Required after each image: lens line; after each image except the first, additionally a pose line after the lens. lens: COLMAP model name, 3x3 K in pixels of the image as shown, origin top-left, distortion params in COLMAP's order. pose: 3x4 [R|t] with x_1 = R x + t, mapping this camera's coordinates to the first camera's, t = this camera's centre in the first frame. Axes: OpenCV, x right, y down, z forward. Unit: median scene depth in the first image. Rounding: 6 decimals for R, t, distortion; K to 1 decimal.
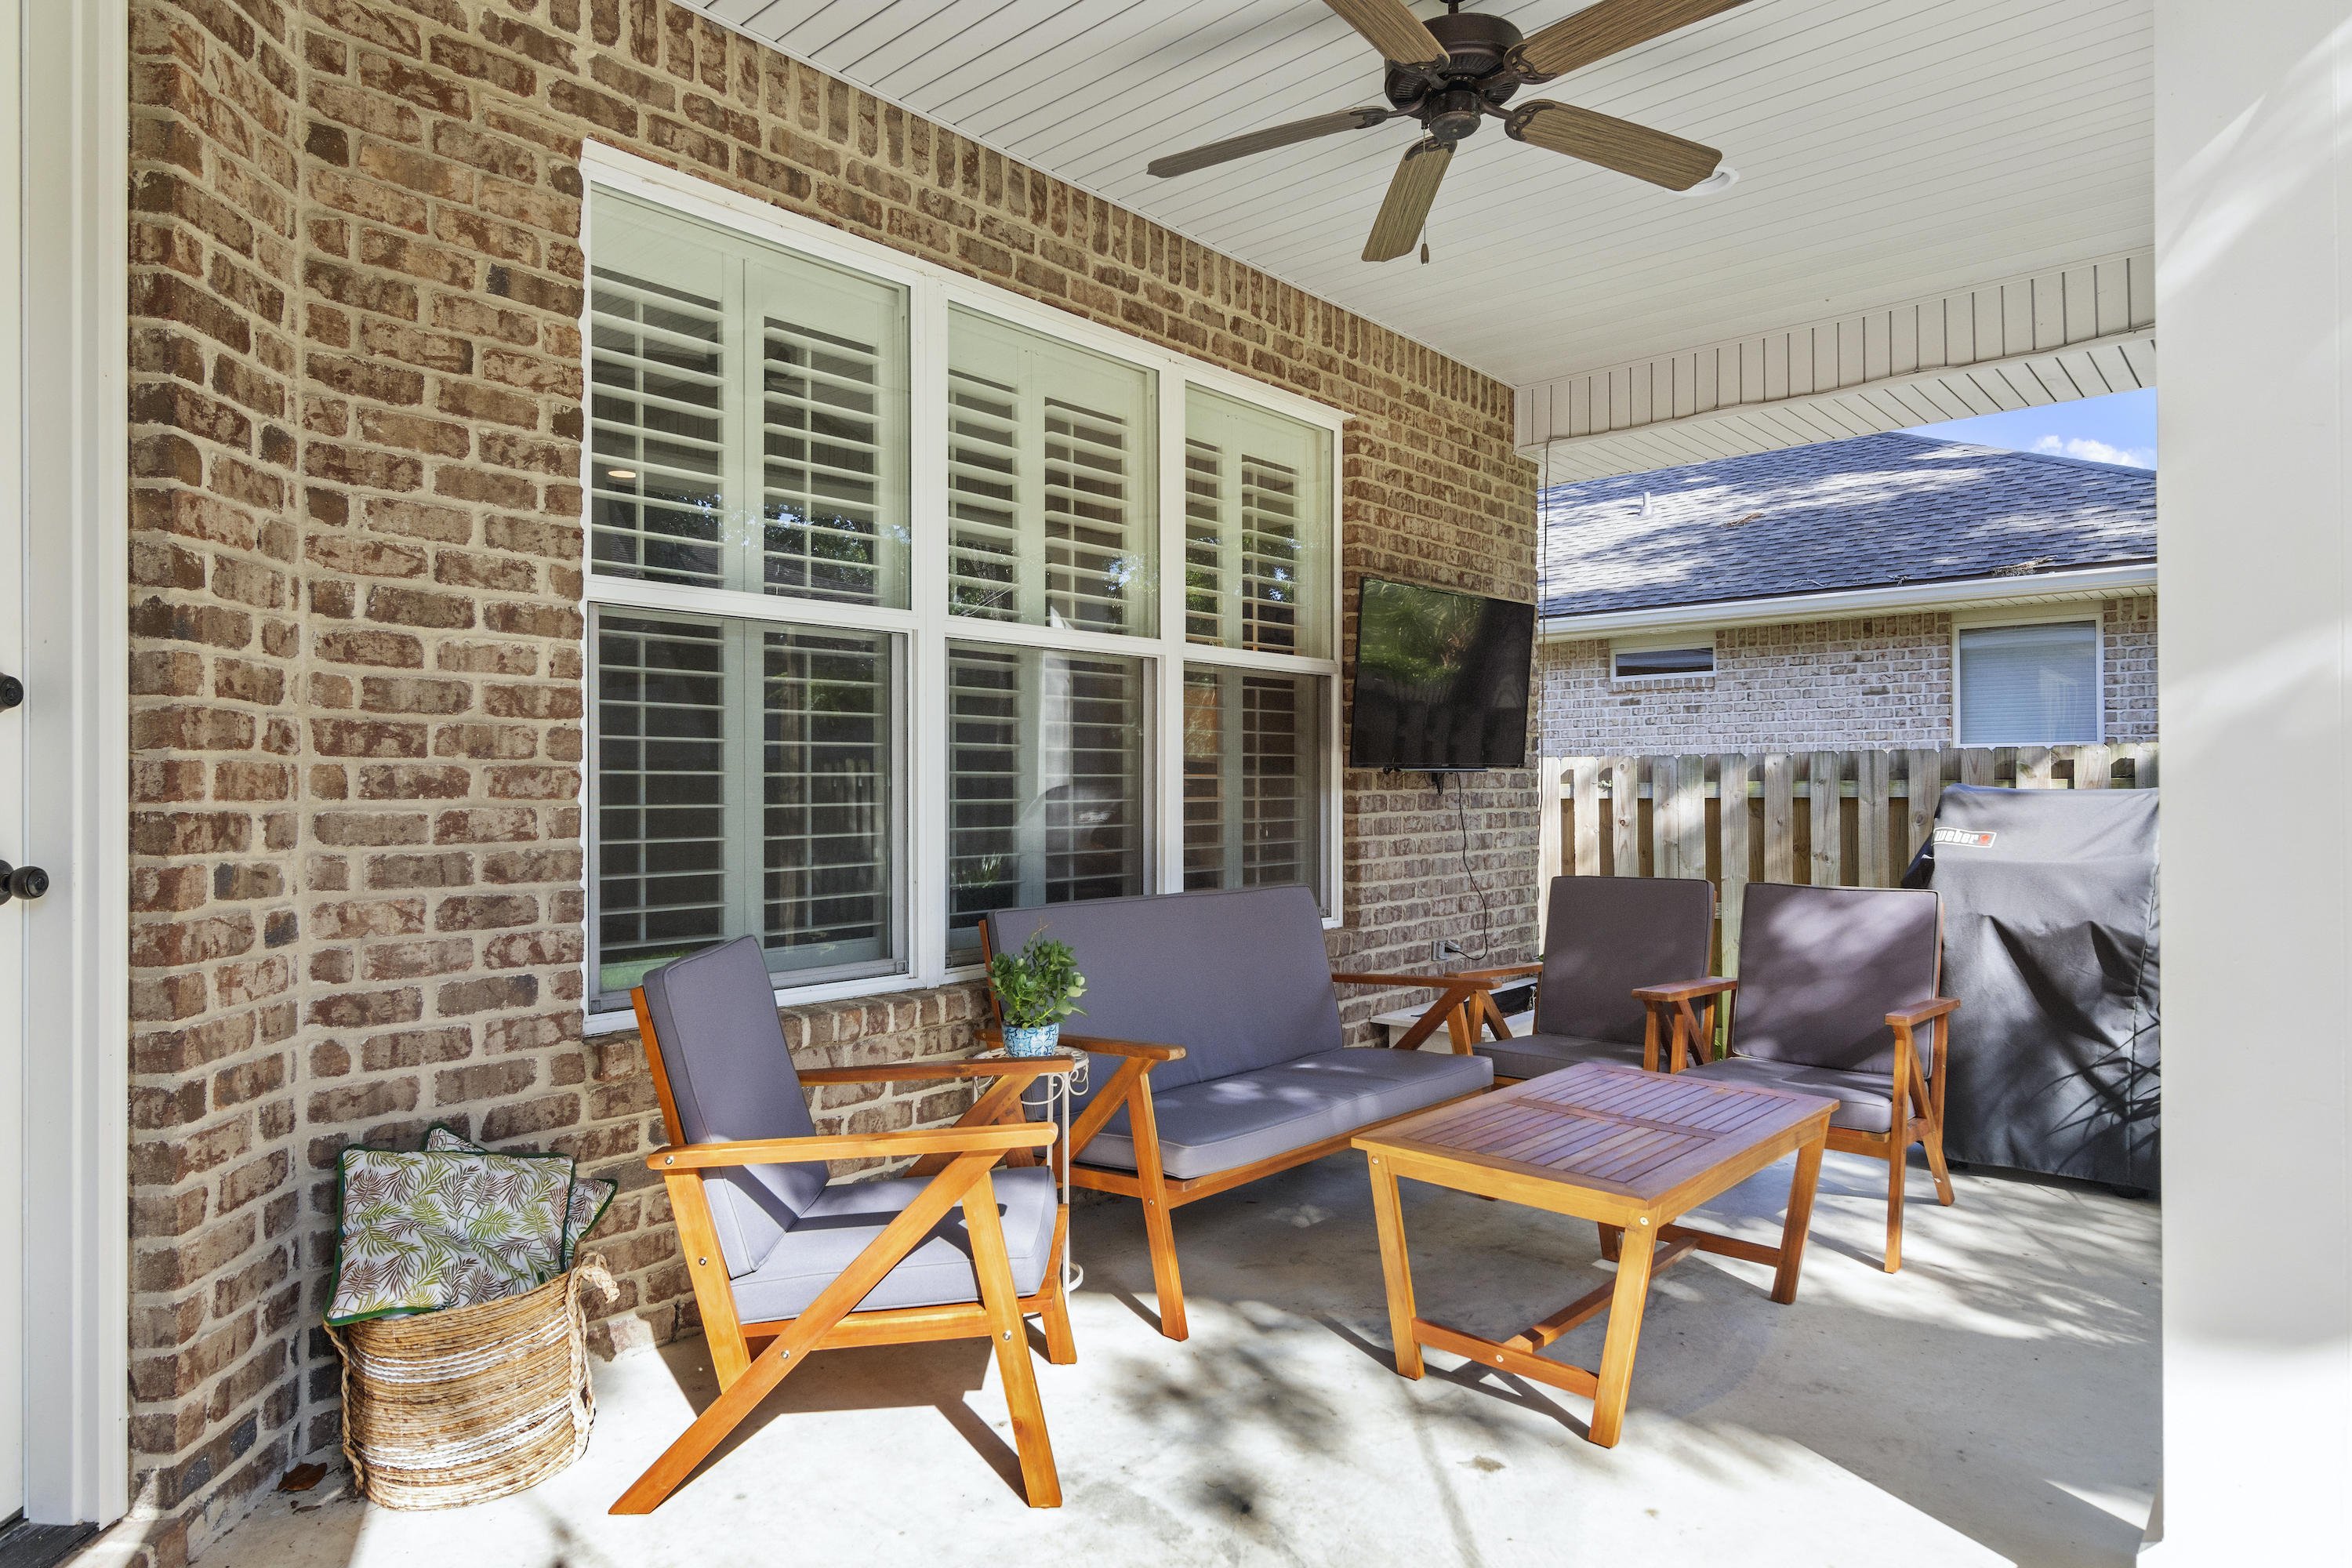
lens RADIAL K [[1339.5, 0, 1182.0], [0, 1339.5, 766.4], [0, 0, 1]] dist [0.003182, -0.000027]
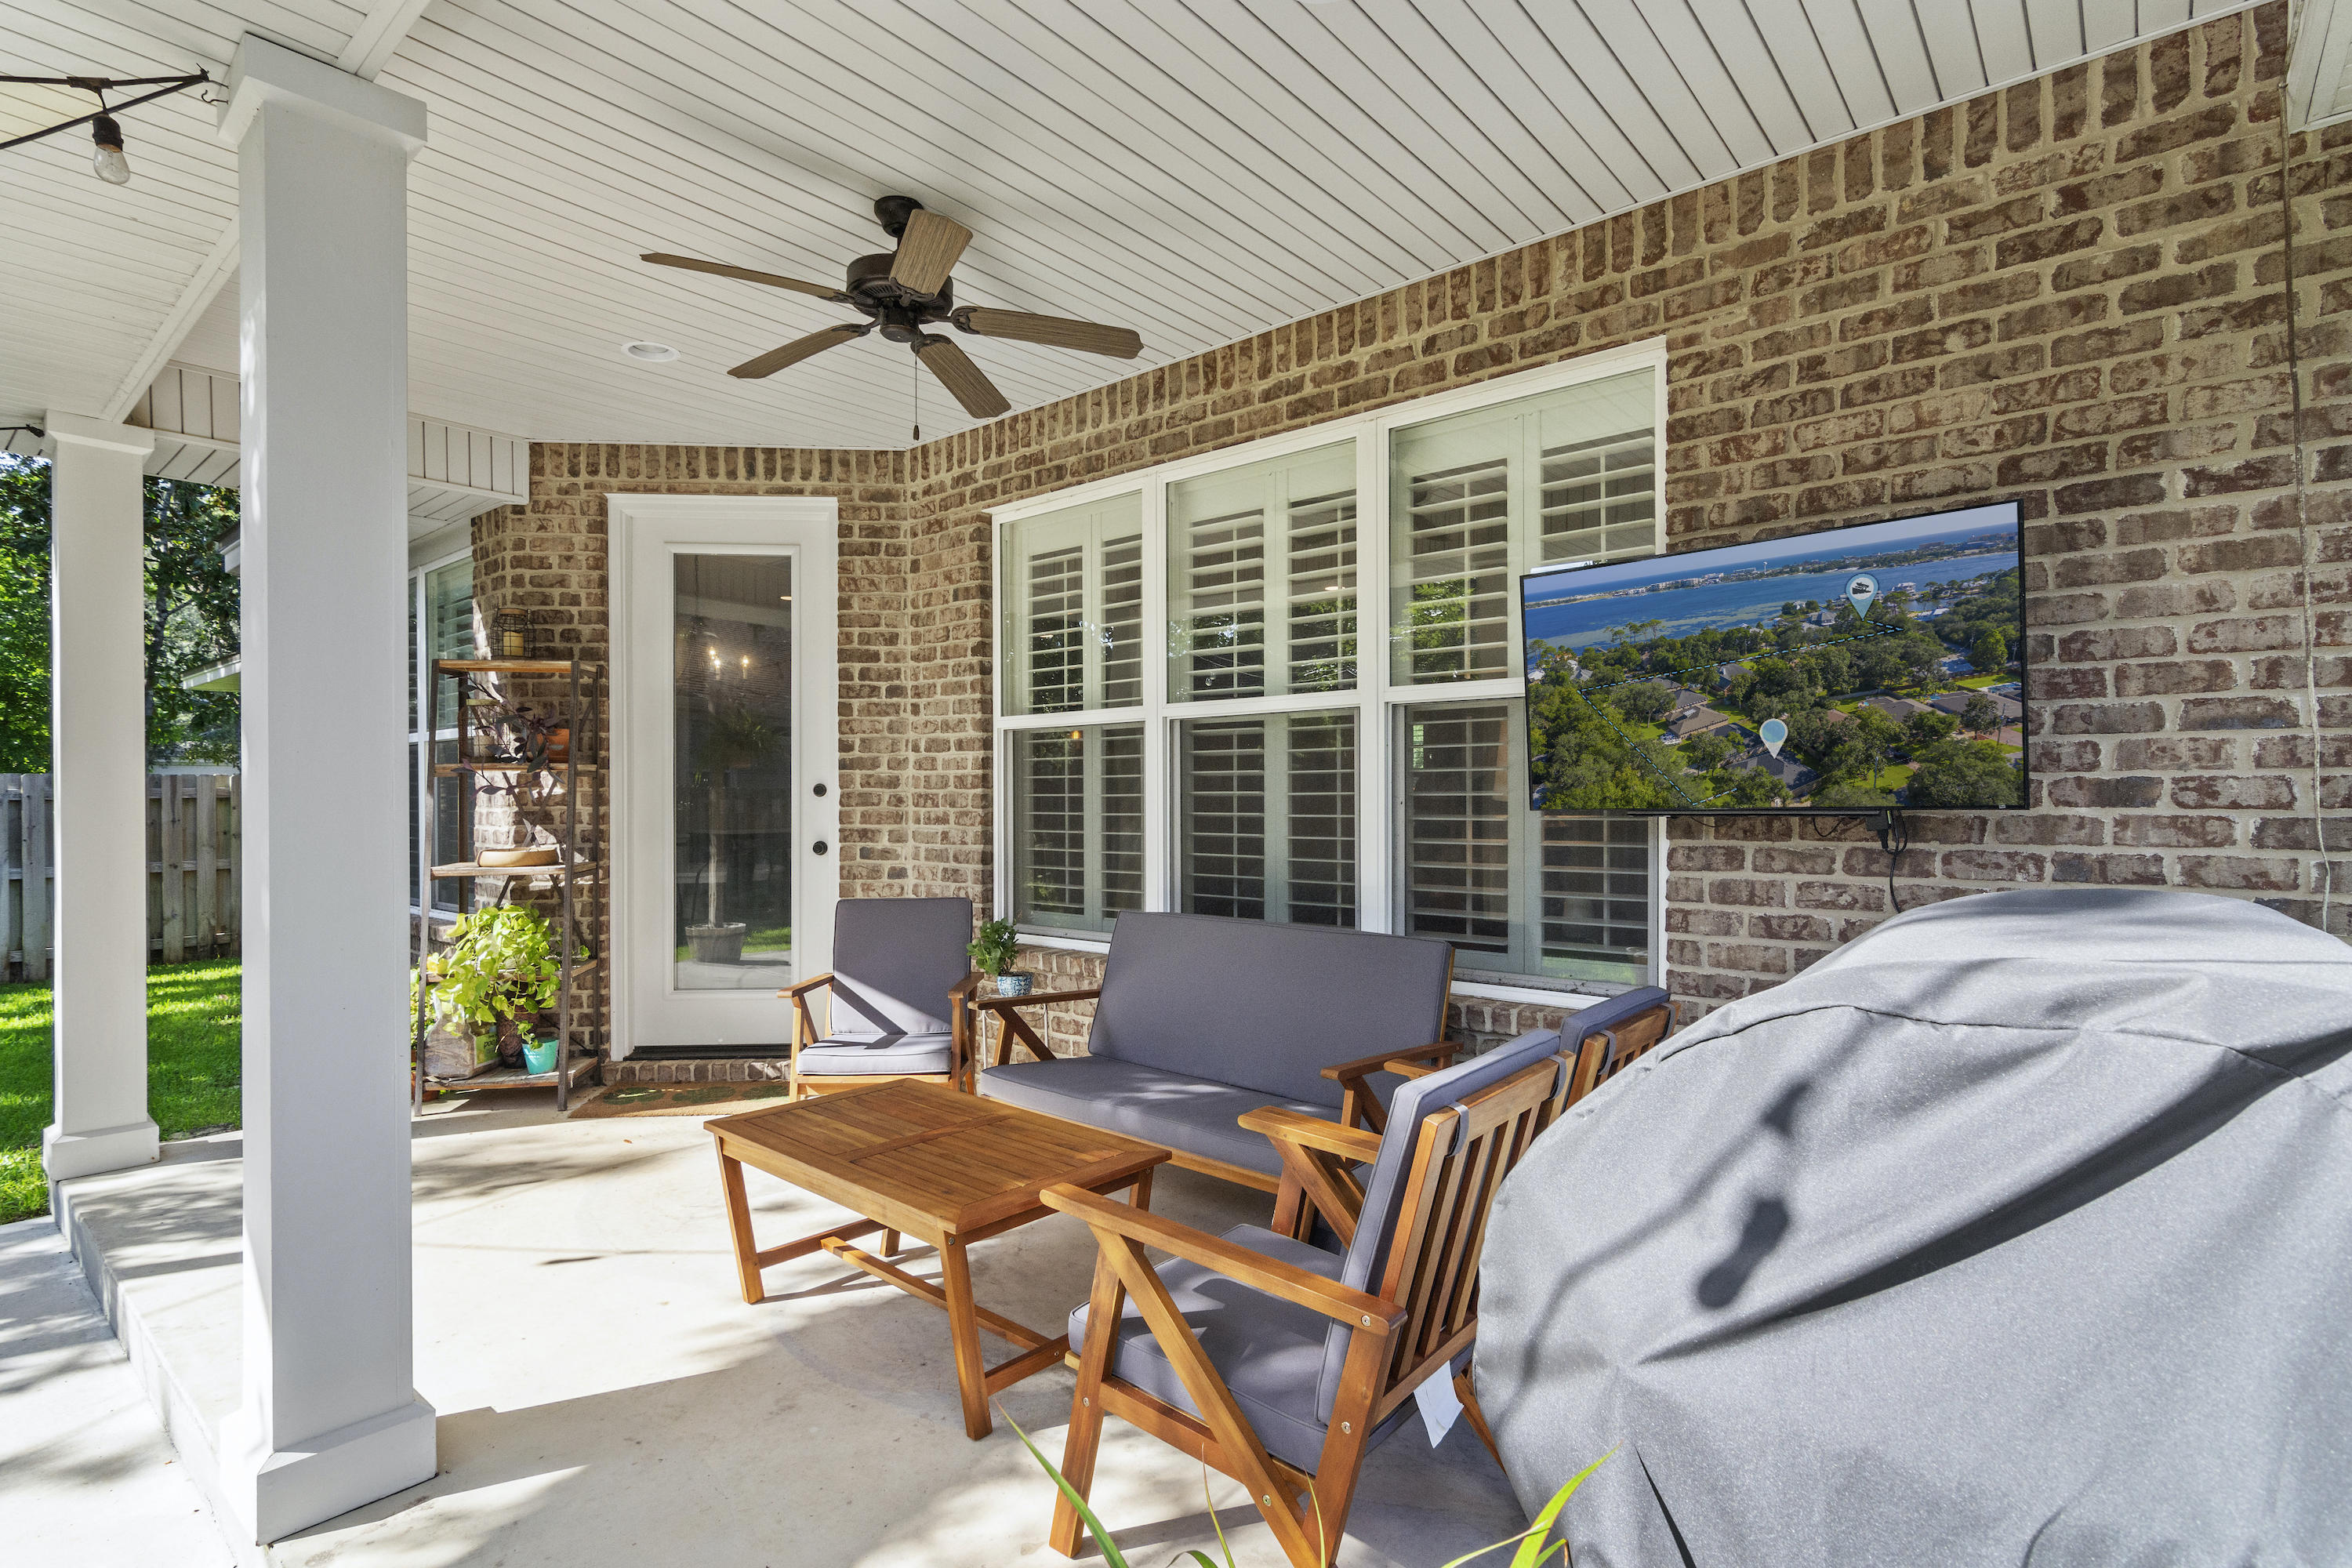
lens RADIAL K [[1153.2, 0, 1238.6], [0, 1153.2, 843.9], [0, 0, 1]] dist [-0.002373, 0.000955]
pose [[0.044122, 0.014271, -0.998924, 0.995685], [-0.003445, 0.999894, 0.014133, 0.017497], [0.999020, 0.002817, 0.044167, 0.958362]]
